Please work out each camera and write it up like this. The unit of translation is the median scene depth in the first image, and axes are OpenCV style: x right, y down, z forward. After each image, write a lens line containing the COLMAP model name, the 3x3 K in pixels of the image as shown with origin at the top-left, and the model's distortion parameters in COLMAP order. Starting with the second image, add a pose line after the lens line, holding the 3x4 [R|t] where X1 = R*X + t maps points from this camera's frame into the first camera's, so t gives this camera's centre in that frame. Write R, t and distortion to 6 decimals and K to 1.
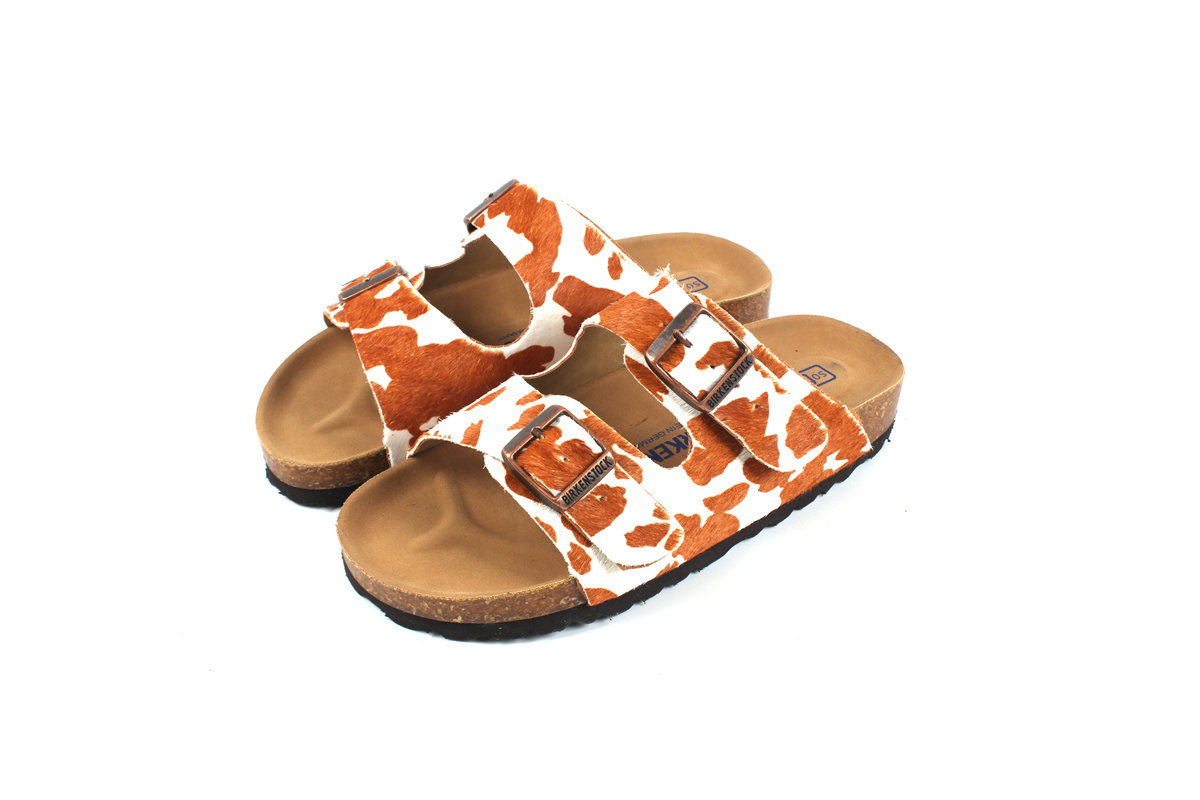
lens RADIAL K [[1514.2, 0, 602.6], [0, 1514.2, 390.7], [0, 0, 1]] dist [-0.104906, 0.000000]
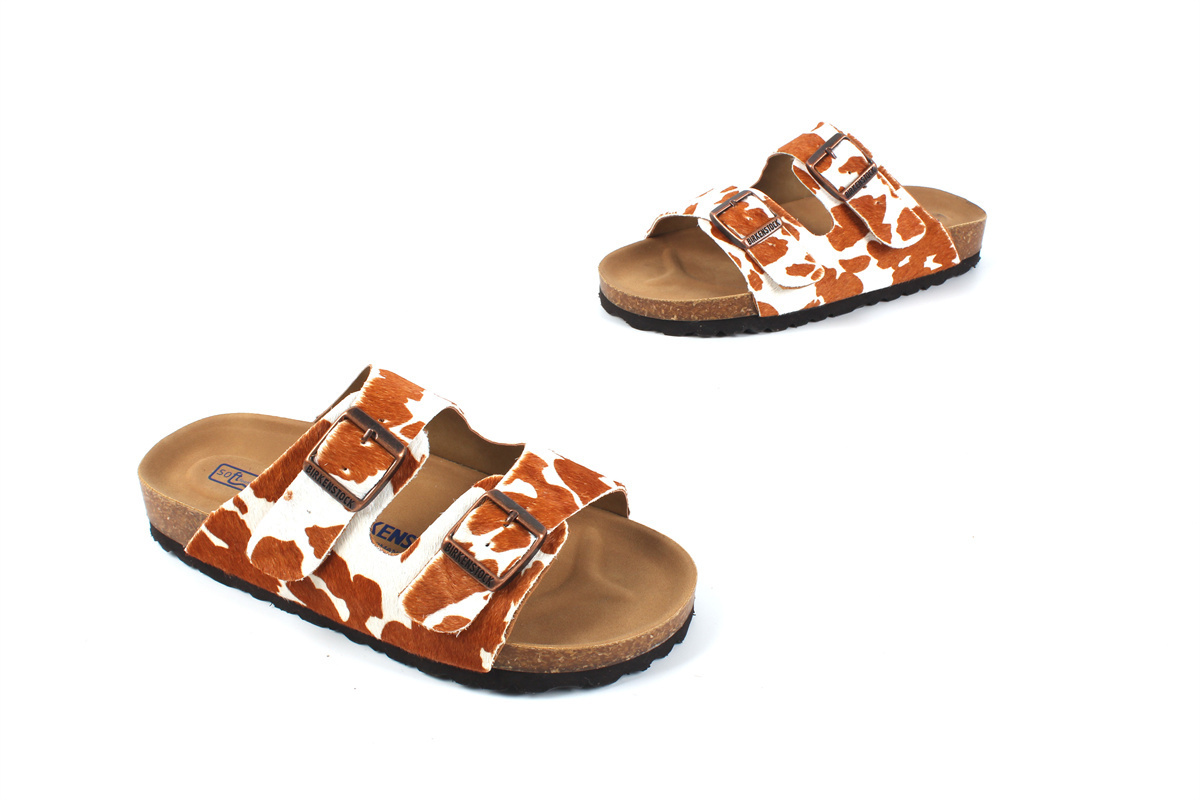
lens RADIAL K [[1443.7, 0, 603.5], [0, 1443.7, 409.1], [0, 0, 1]] dist [-0.028775, 0.000000]
pose [[0.989793, 0.060871, -0.128856, 0.028320], [-0.075701, 0.990649, -0.113512, 0.408380], [0.120742, 0.122108, 0.985145, -0.446380]]
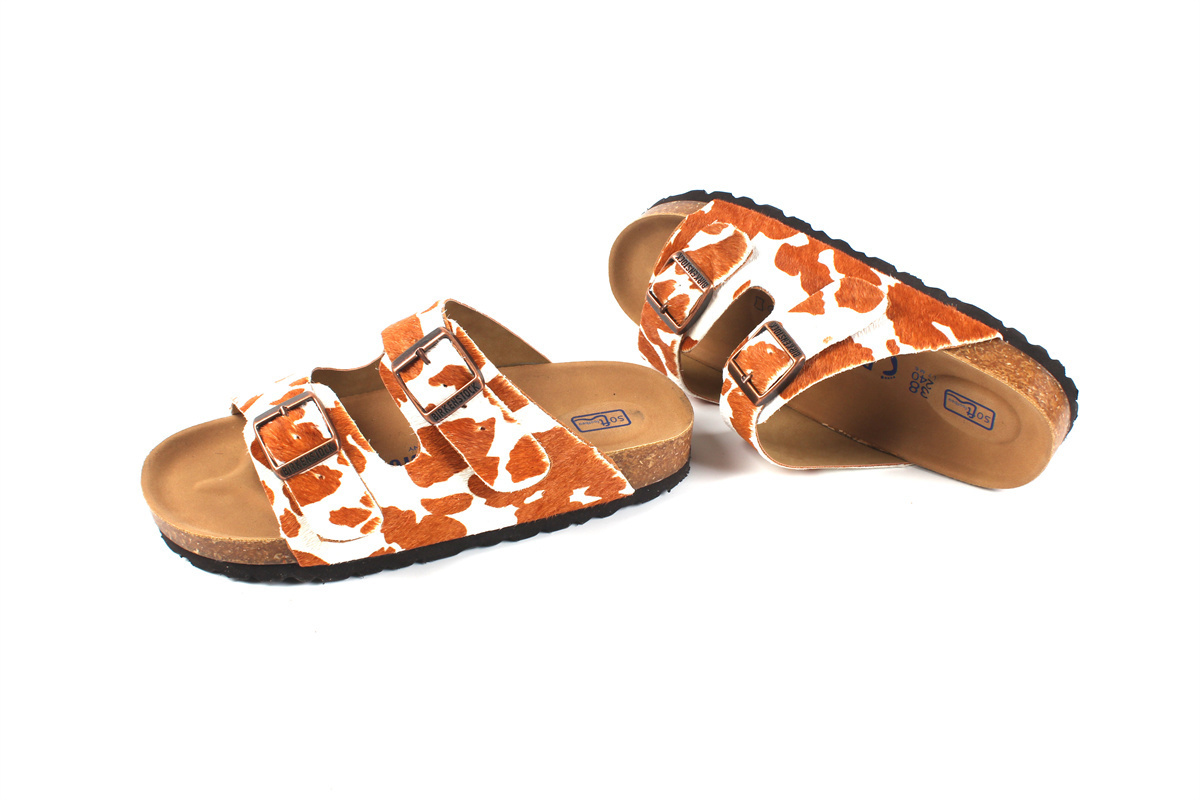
lens RADIAL K [[1369.9, 0, 595.1], [0, 1369.9, 396.9], [0, 0, 1]] dist [-0.055456, 0.000000]
pose [[0.940256, 0.194573, -0.279392, 0.466035], [-0.195111, 0.980432, 0.026169, -0.056190], [0.279017, 0.029906, 0.959820, 0.050445]]
